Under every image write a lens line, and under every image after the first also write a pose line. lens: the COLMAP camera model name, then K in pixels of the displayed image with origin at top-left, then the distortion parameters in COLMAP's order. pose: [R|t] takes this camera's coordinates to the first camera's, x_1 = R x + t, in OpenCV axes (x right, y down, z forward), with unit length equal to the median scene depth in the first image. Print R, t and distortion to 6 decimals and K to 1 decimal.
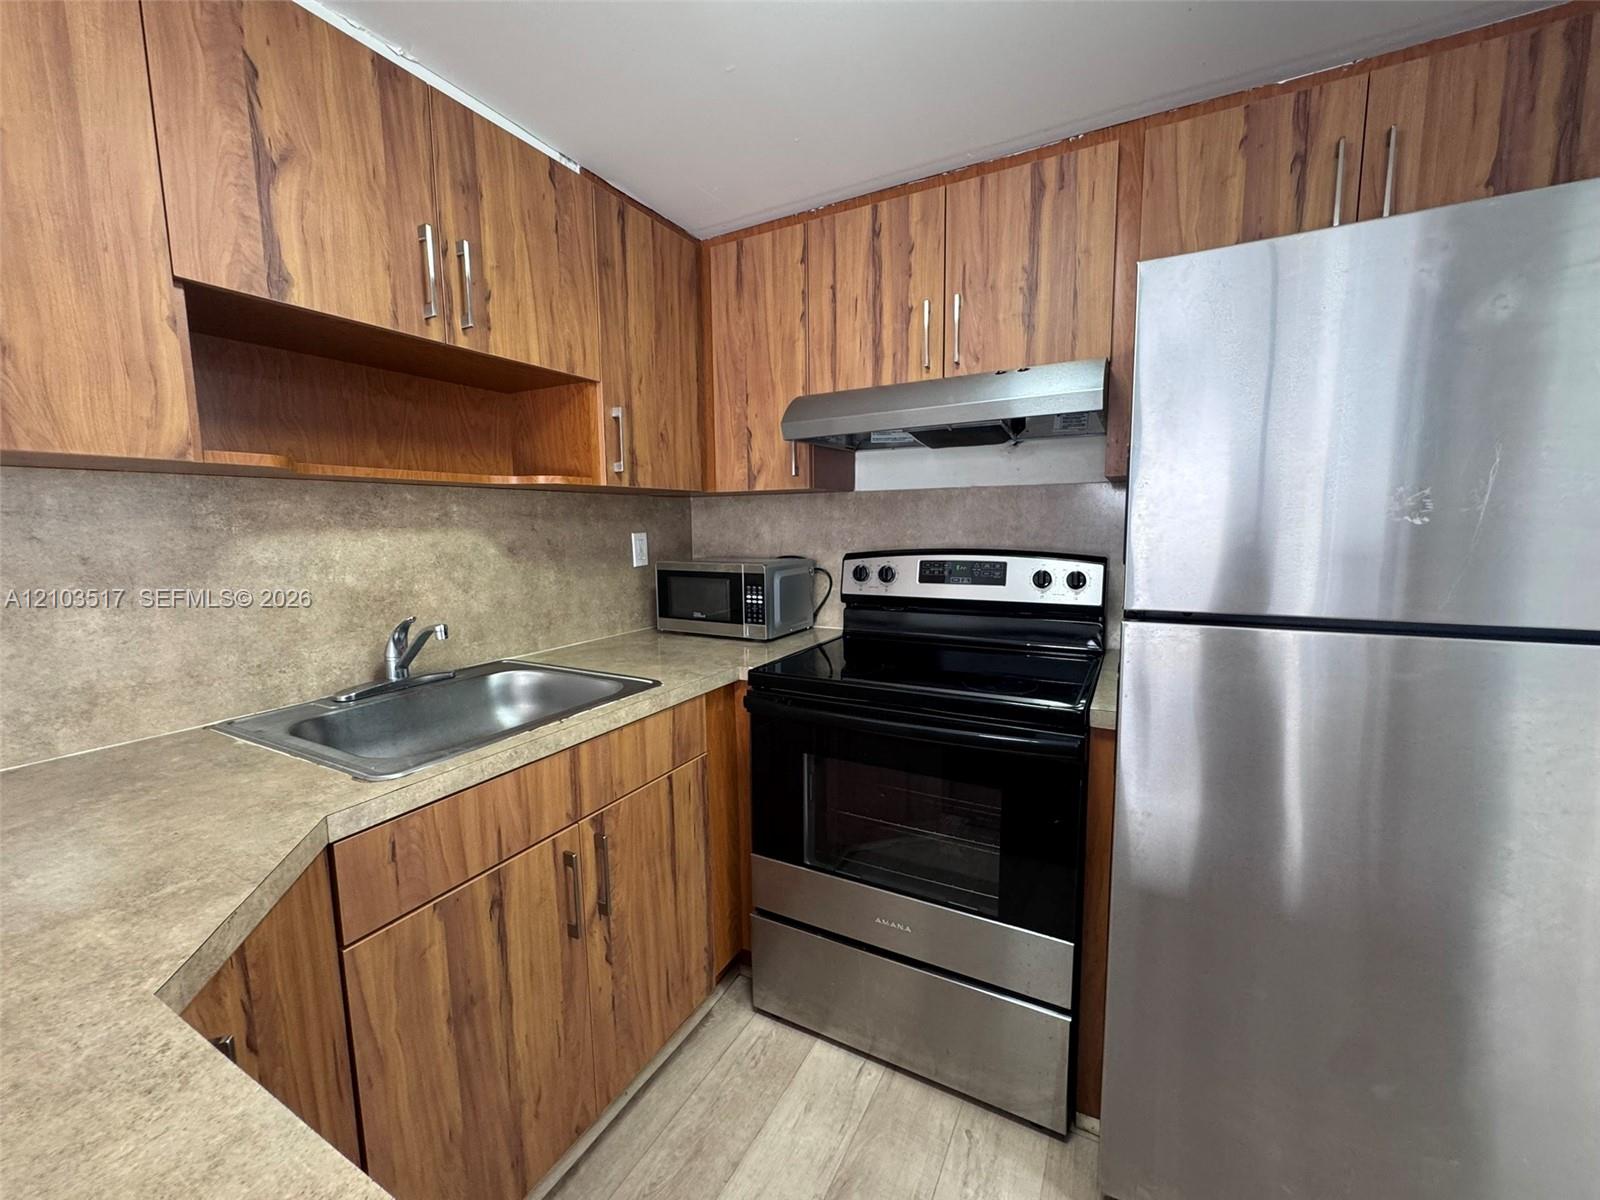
lens RADIAL K [[638.4, 0, 798.8], [0, 638.4, 598.5], [0, 0, 1]] dist [-0.006434, 0.001971]
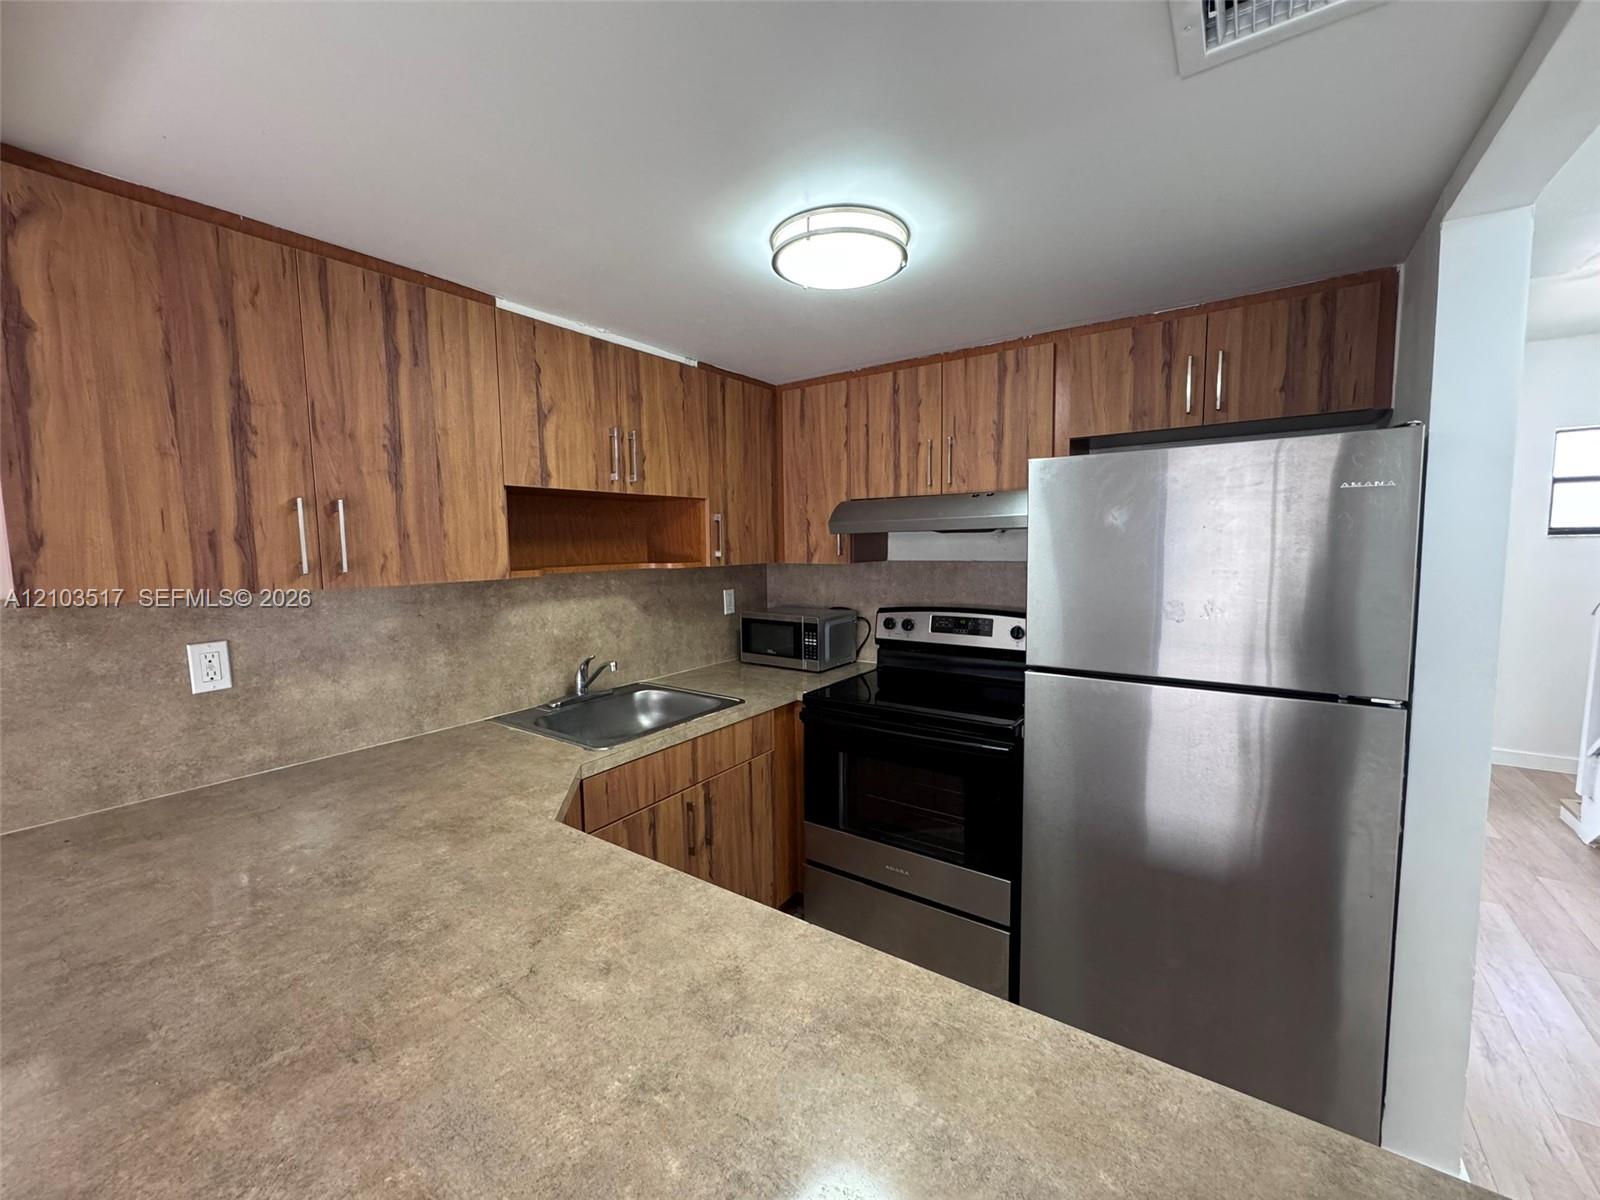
lens RADIAL K [[638.4, 0, 798.8], [0, 638.4, 598.5], [0, 0, 1]] dist [-0.006434, 0.001971]
pose [[0.992996, 0.009170, -0.117790, 0.080159], [-0.012339, 0.999580, -0.026208, -0.067134], [0.117501, 0.027478, 0.992693, -0.454681]]
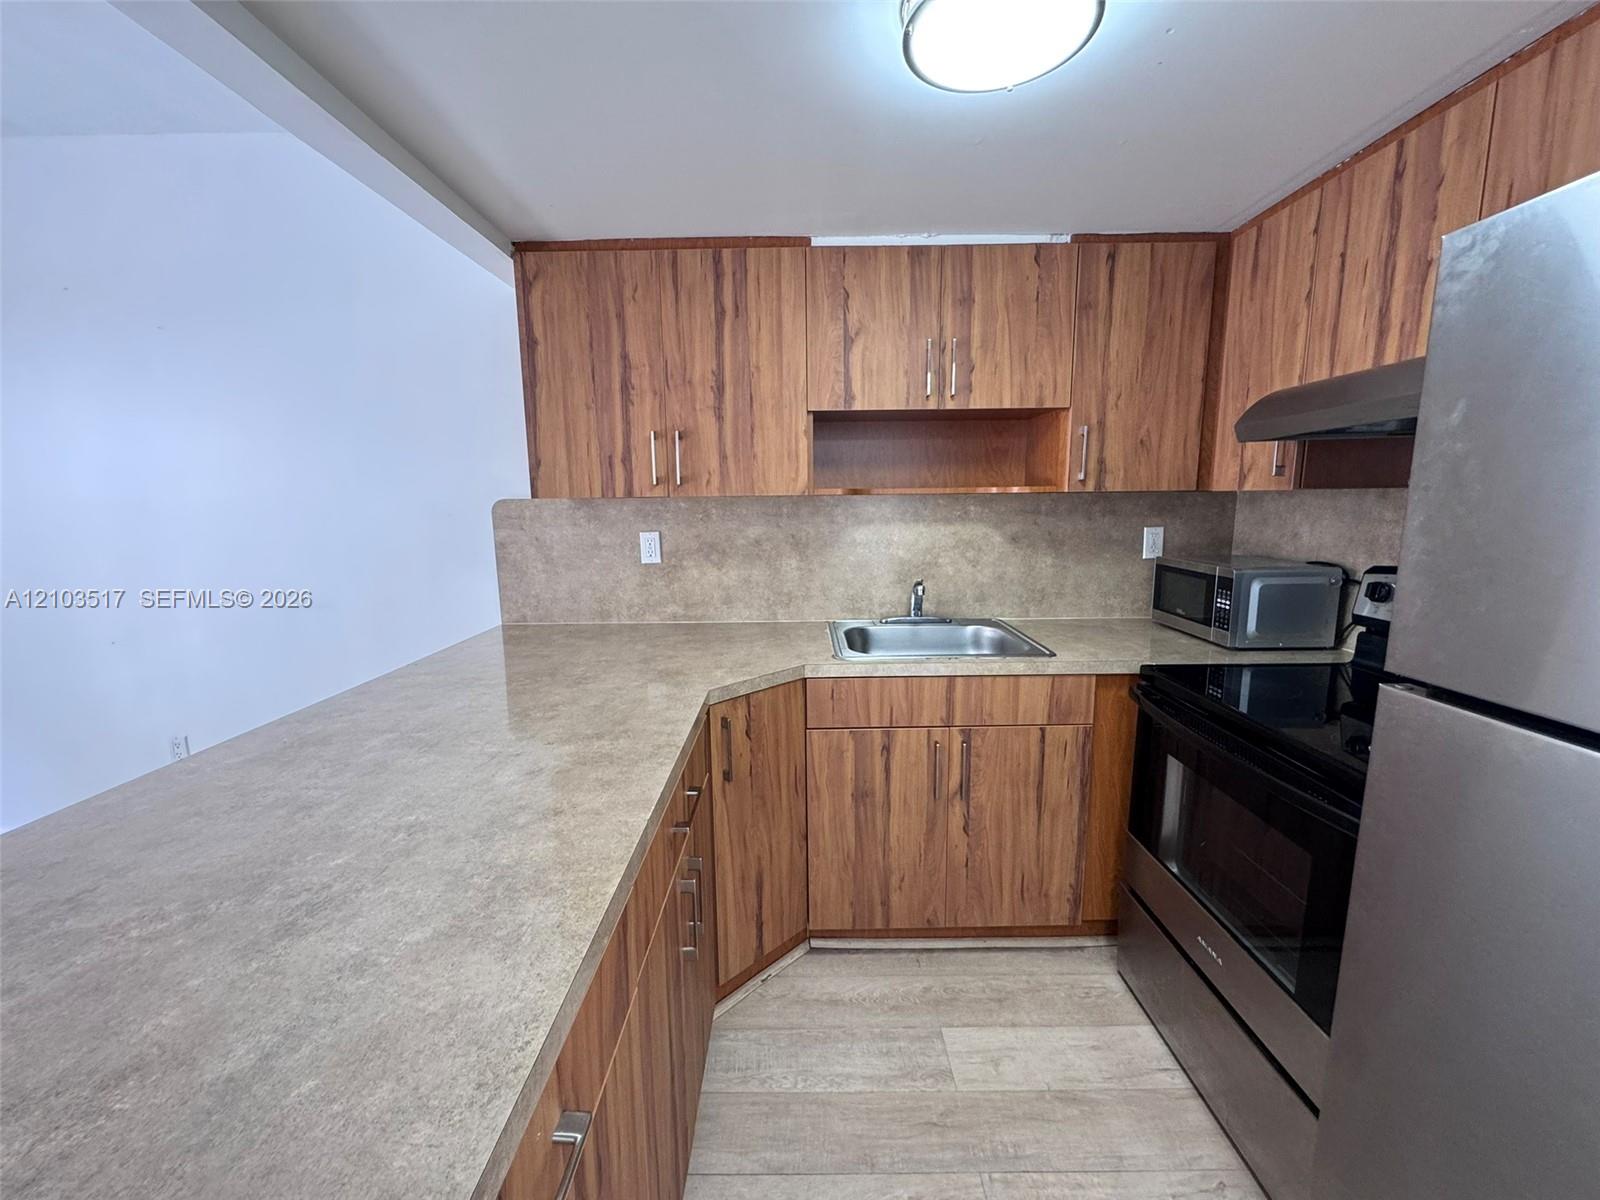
lens RADIAL K [[638.4, 0, 798.8], [0, 638.4, 598.5], [0, 0, 1]] dist [-0.006434, 0.001971]
pose [[0.472726, 0.142964, -0.869535, 0.554130], [-0.097782, 0.989168, 0.109473, -0.058700], [0.875768, 0.033275, 0.481585, -0.035312]]
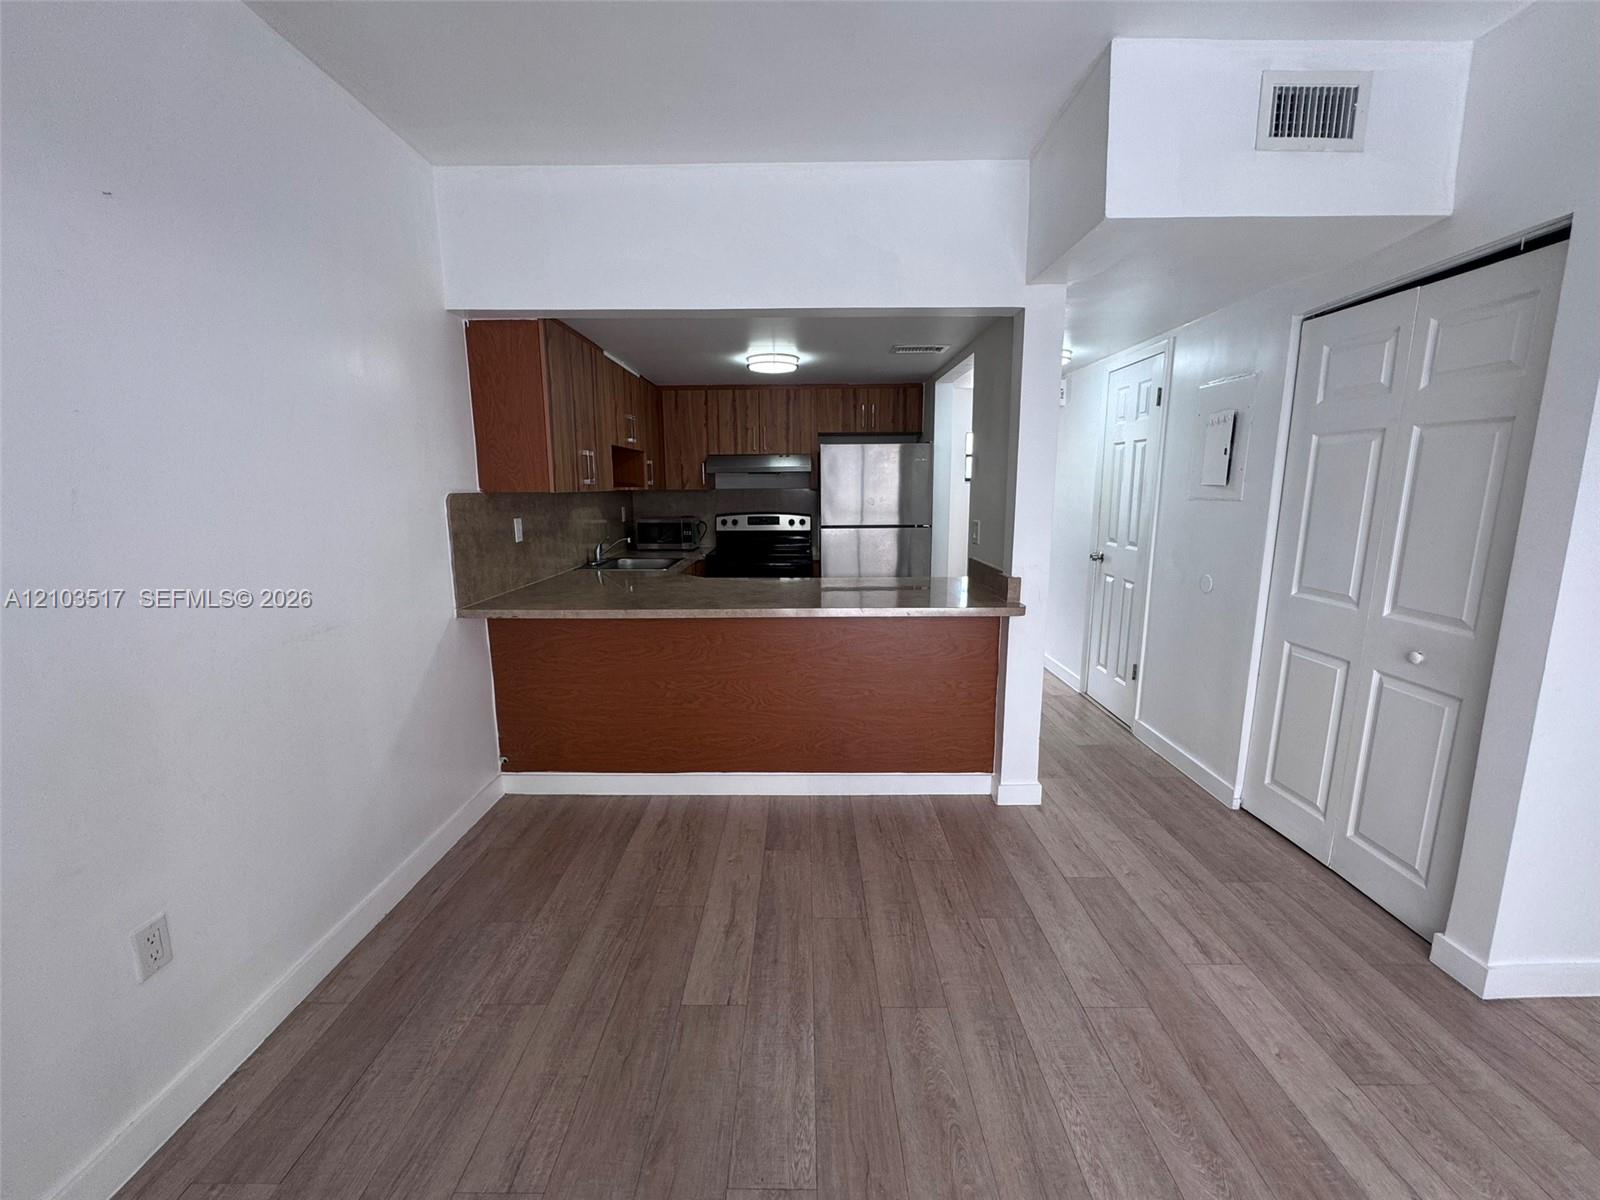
lens RADIAL K [[638.4, 0, 798.8], [0, 638.4, 598.5], [0, 0, 1]] dist [-0.006434, 0.001971]
pose [[0.884736, -0.072782, 0.460376, -1.023611], [0.048785, 0.996768, 0.063830, 0.141821], [-0.463533, -0.034013, 0.885426, -1.721217]]
